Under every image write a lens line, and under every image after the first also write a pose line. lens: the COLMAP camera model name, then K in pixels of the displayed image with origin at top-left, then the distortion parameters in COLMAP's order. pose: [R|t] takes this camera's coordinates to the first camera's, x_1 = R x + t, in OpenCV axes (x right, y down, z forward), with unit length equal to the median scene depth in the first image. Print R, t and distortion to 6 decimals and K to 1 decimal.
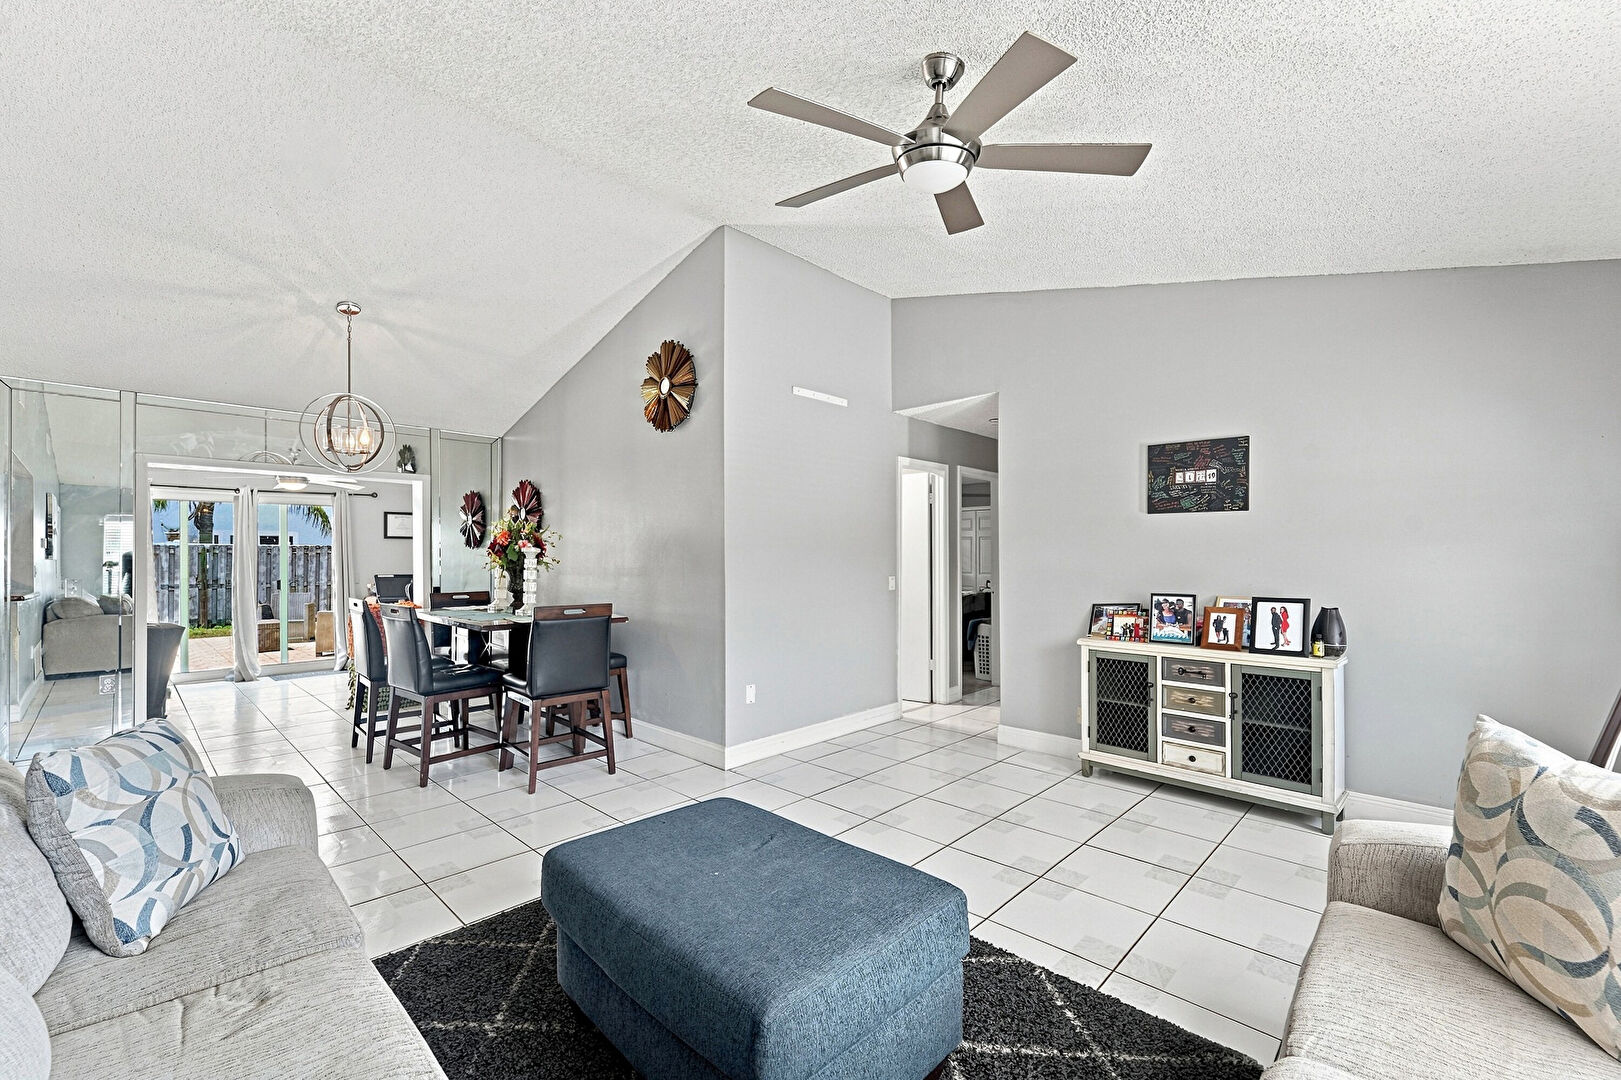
lens RADIAL K [[669.7, 0, 805.8], [0, 669.7, 555.7], [0, 0, 1]] dist [-0.002356, -0.000370]
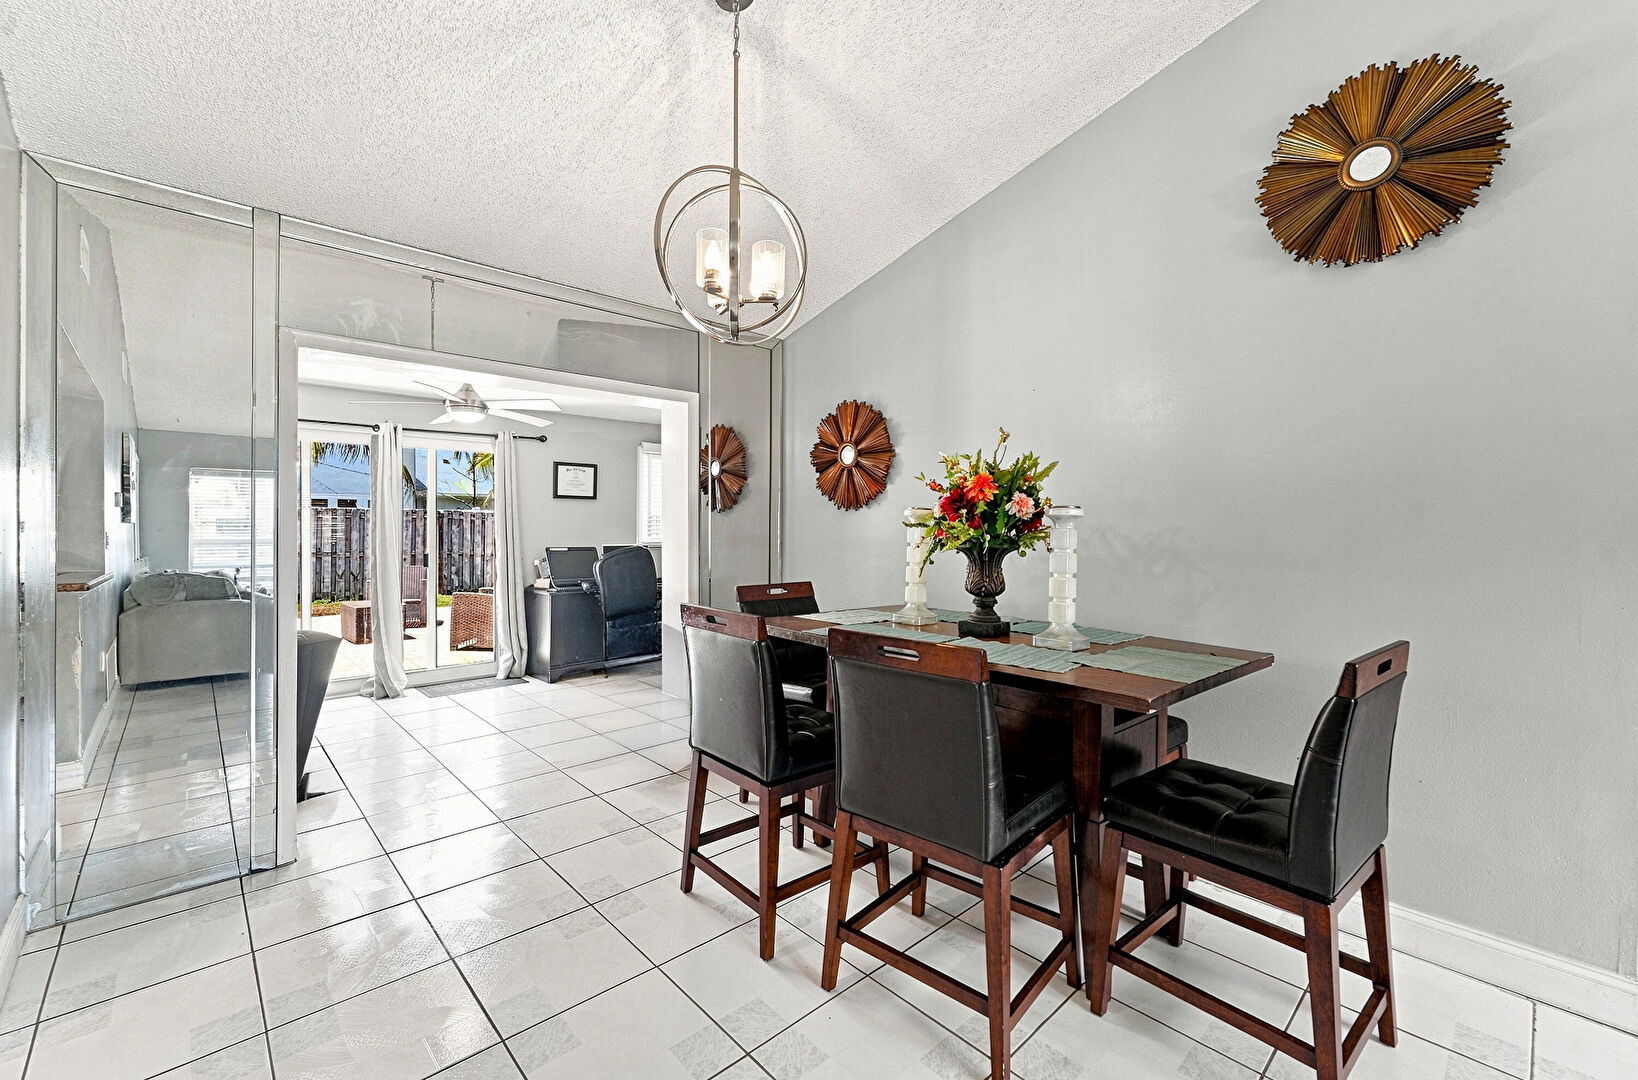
lens RADIAL K [[685.8, 0, 818.8], [0, 685.8, 534.2], [0, 0, 1]] dist [-0.004967, -0.000277]
pose [[0.998509, 0.009124, -0.053813, -0.345147], [-0.008425, 0.999877, 0.013197, 0.001790], [0.053927, -0.012724, 0.998464, 0.303269]]
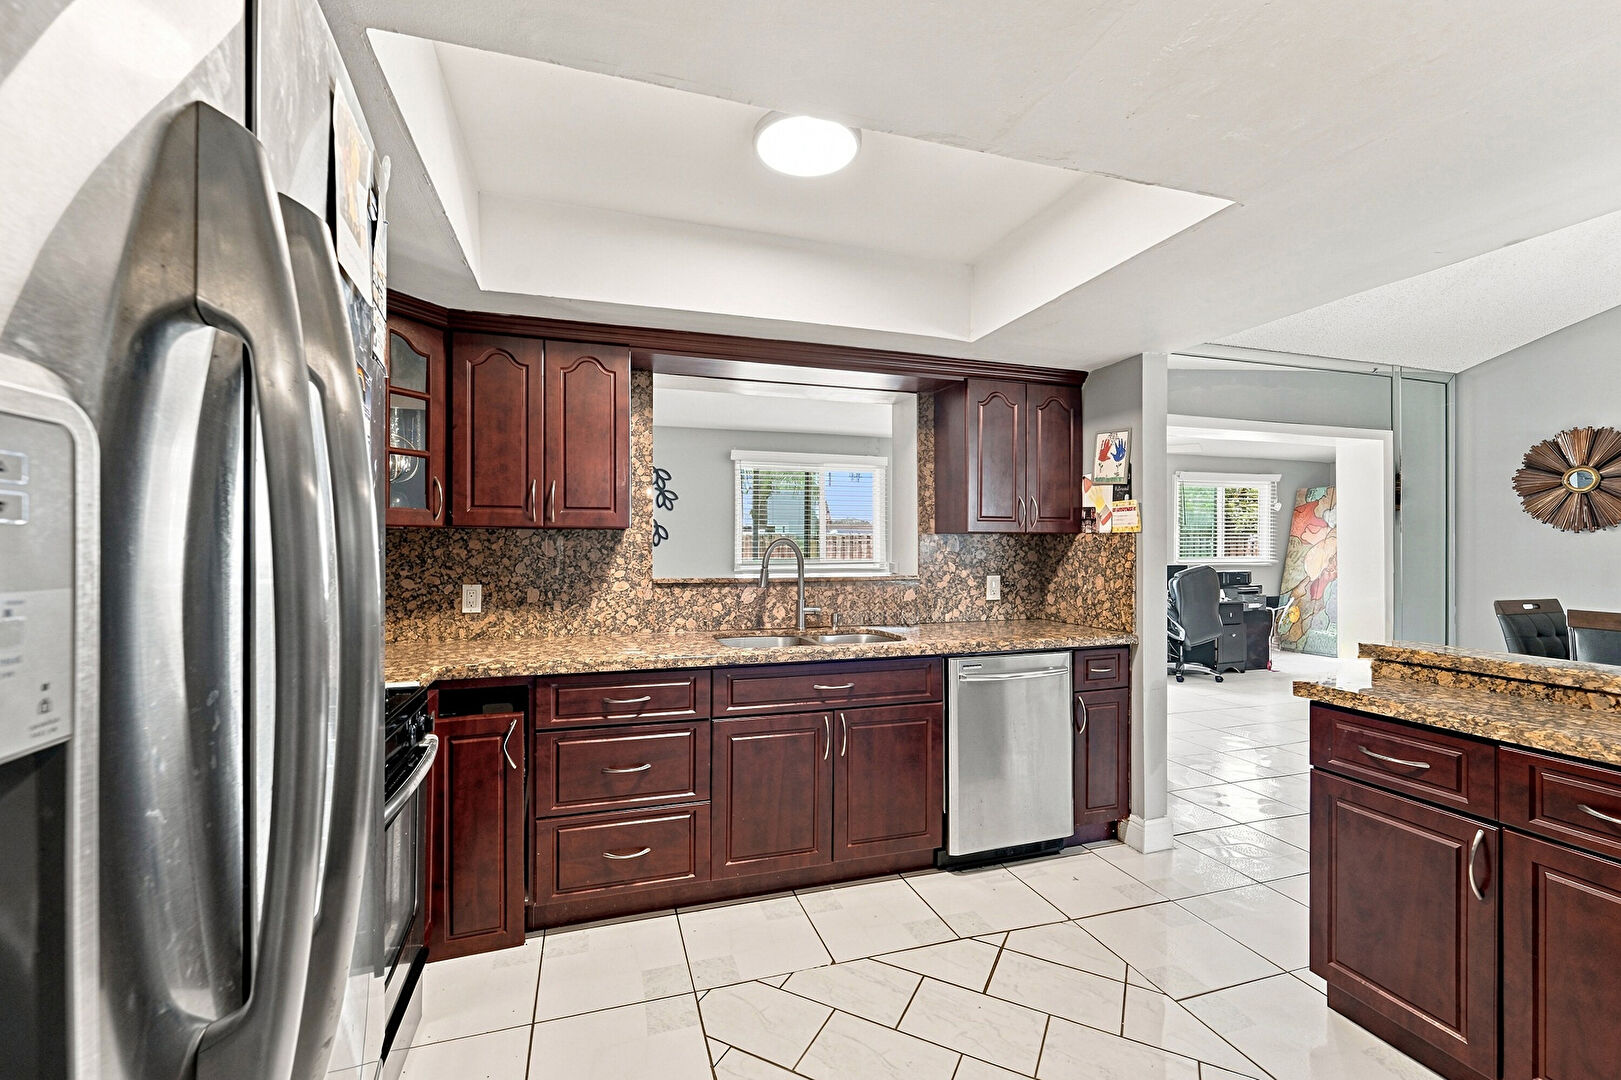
lens RADIAL K [[669.7, 0, 814.9], [0, 669.7, 545.8], [0, 0, 1]] dist [-0.002356, -0.000370]
pose [[0.889764, 0.001888, -0.456417, -0.643322], [0.003813, 0.999926, 0.011568, -0.006747], [0.456405, -0.012033, 0.889691, 0.074078]]
